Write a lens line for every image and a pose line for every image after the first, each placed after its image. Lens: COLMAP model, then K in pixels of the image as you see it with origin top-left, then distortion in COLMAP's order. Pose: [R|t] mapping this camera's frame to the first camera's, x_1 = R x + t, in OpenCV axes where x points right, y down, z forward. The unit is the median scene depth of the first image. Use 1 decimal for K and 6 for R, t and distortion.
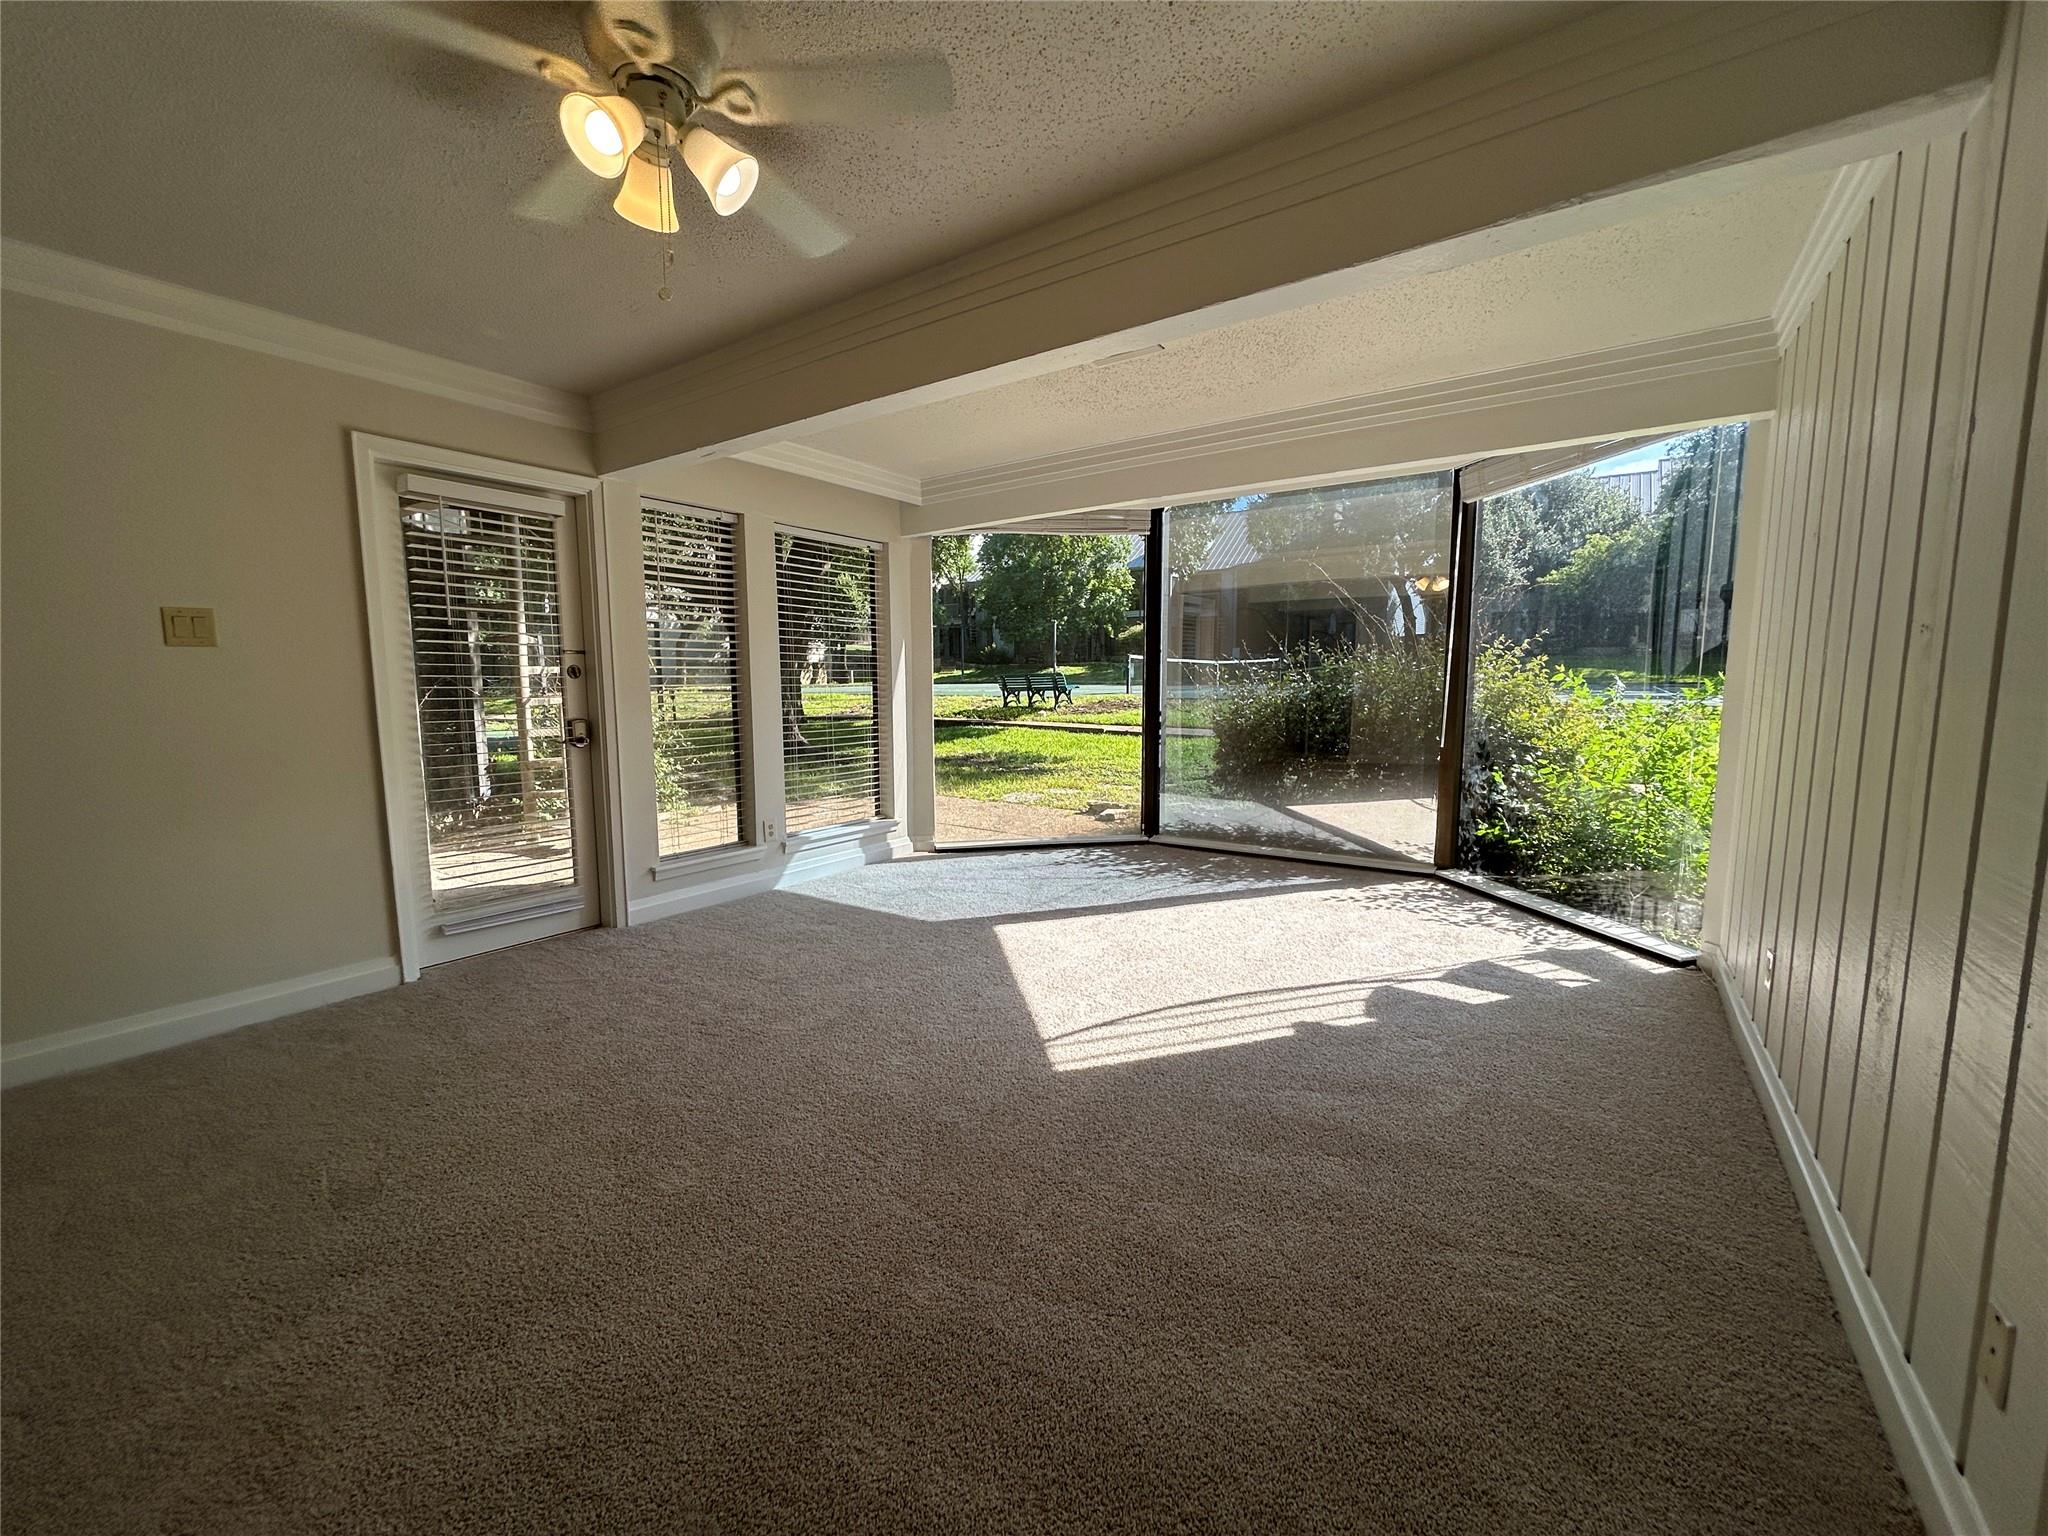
lens RADIAL K [[821.4, 0, 1025.9], [0, 821.4, 768.8], [0, 0, 1]] dist [-0.001682, -0.000056]
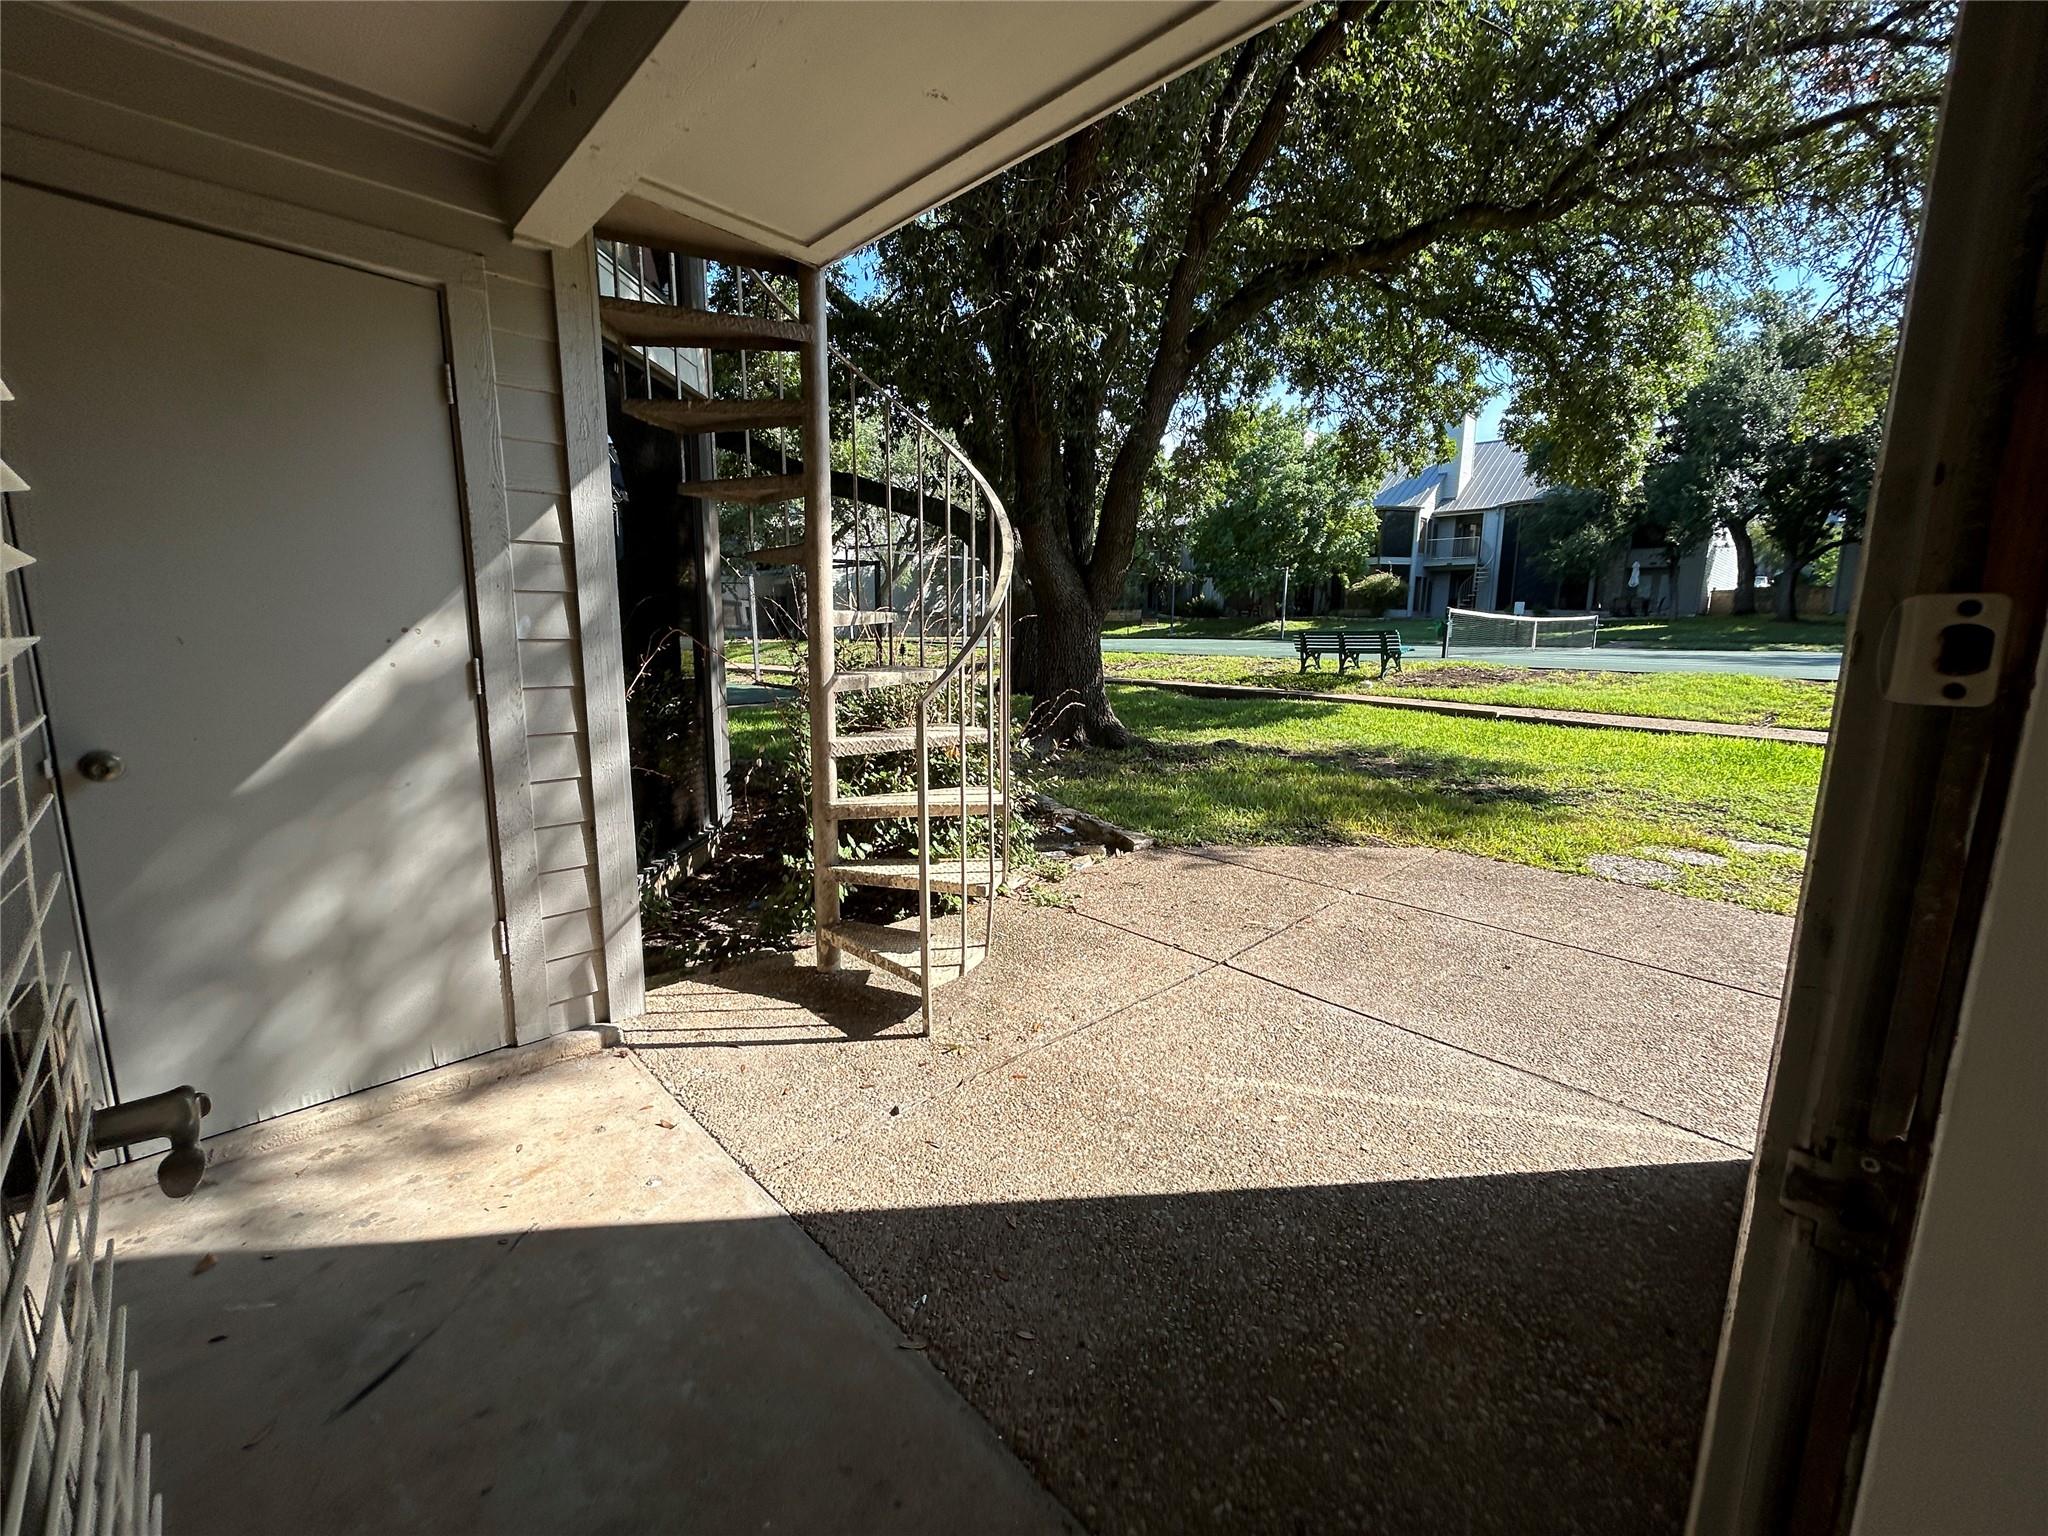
lens RADIAL K [[821.4, 0, 1027.4], [0, 821.4, 768.9], [0, 0, 1]] dist [-0.001682, -0.000056]
pose [[0.981362, 0.048173, -0.186033, -0.130829], [-0.037537, 0.997476, 0.060279, -0.021384], [0.188467, -0.052172, 0.980693, 0.178351]]
